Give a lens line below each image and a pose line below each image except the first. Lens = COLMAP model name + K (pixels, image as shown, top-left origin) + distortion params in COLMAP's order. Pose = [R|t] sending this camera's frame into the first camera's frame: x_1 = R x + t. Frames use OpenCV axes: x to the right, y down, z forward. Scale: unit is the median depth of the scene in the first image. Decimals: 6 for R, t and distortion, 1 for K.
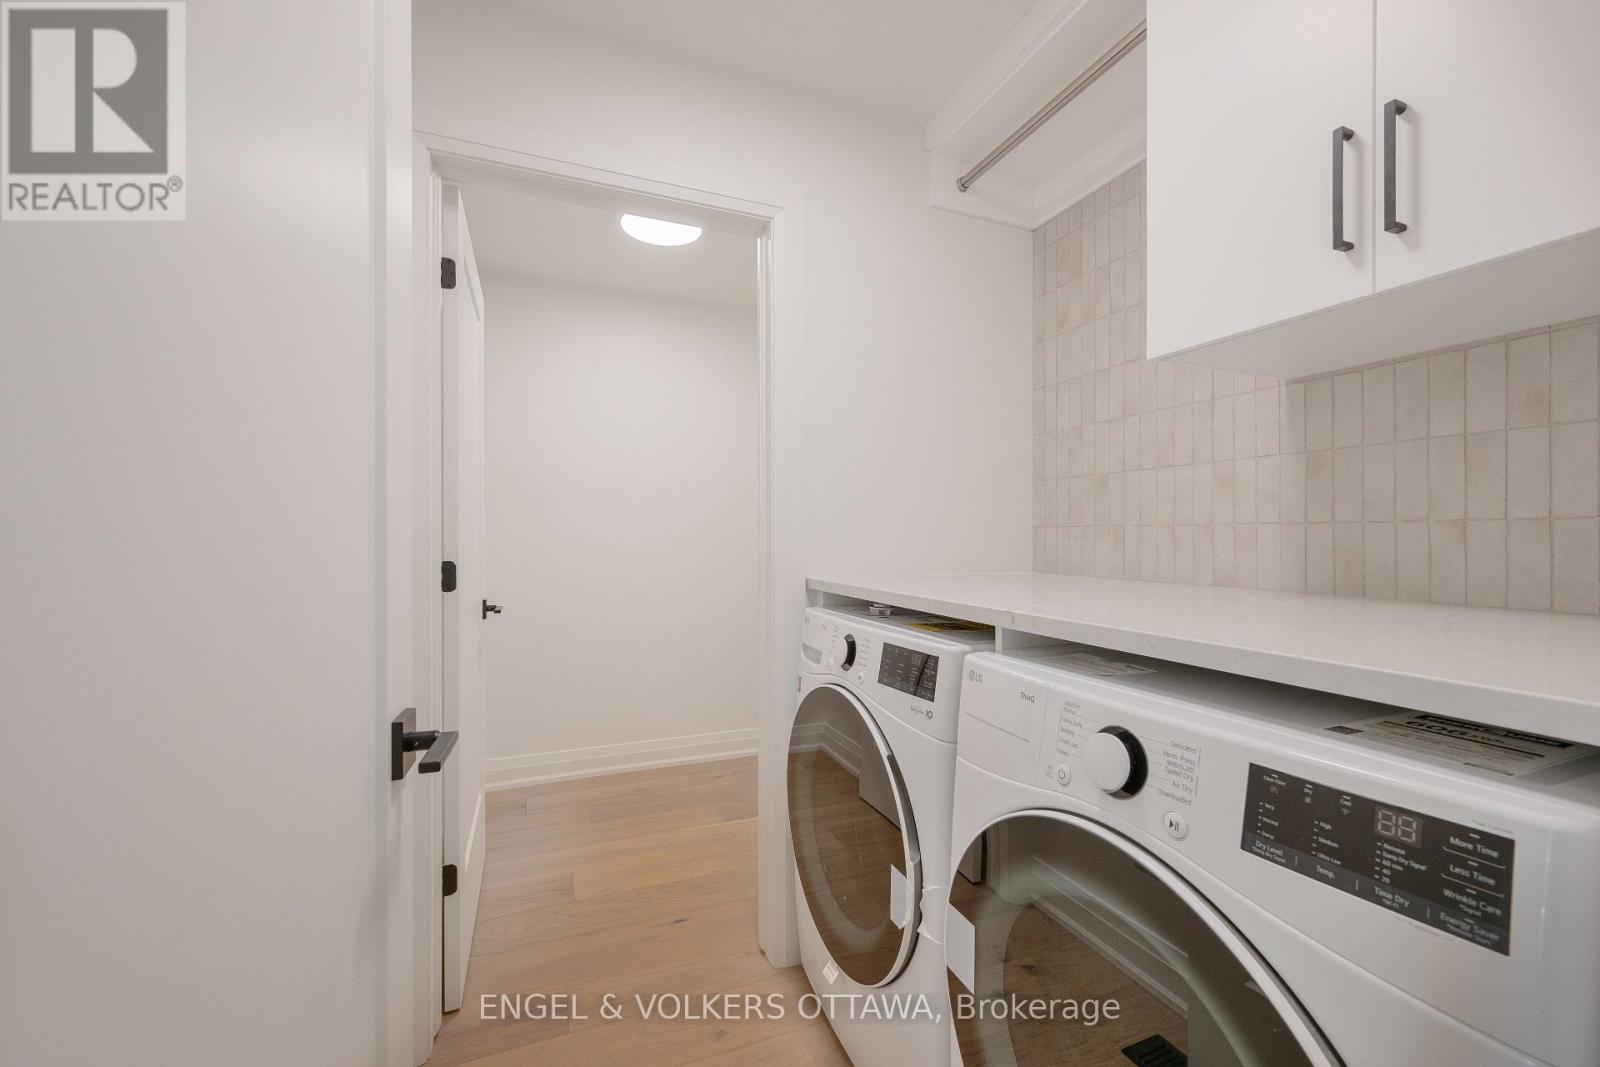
lens RADIAL K [[628.6, 0, 803.2], [0, 628.6, 530.9], [0, 0, 1]] dist [-0.003387, 0.000521]
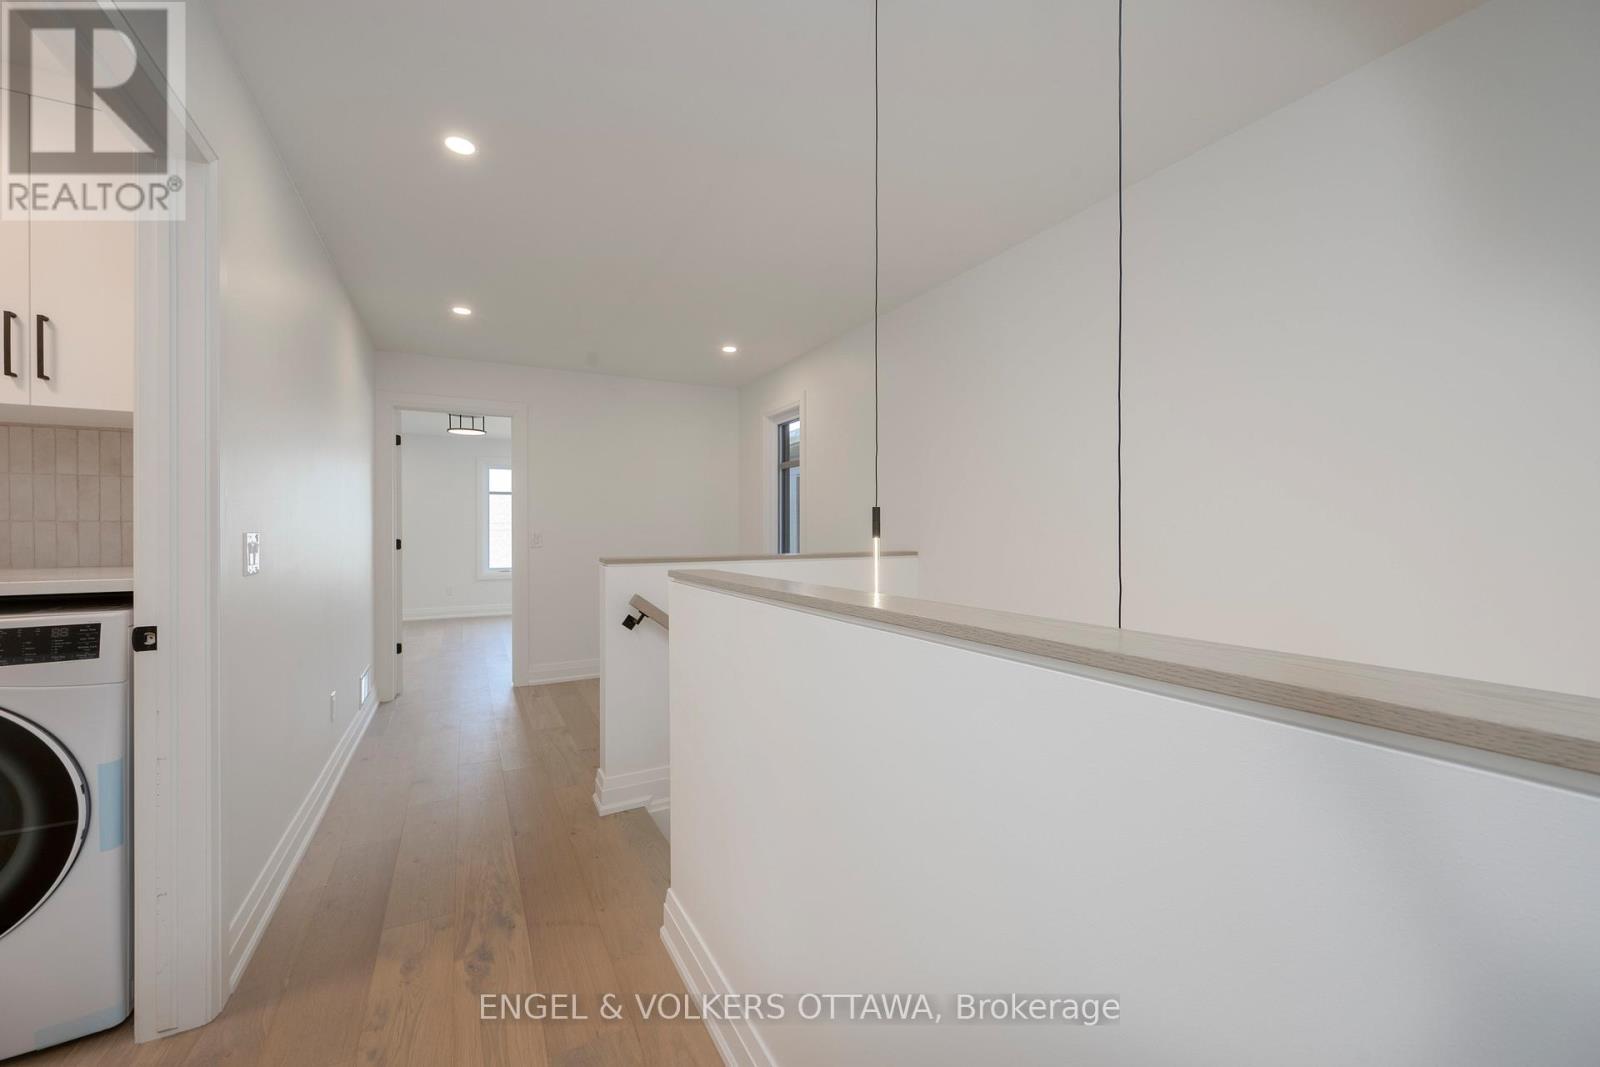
lens RADIAL K [[628.6, 0, 803.2], [0, 628.6, 530.9], [0, 0, 1]] dist [-0.003387, 0.000521]
pose [[-0.111087, -0.009632, 0.993764, -1.247762], [-0.003918, 0.999950, 0.009254, -0.016251], [-0.993803, -0.002865, -0.111119, -1.130264]]
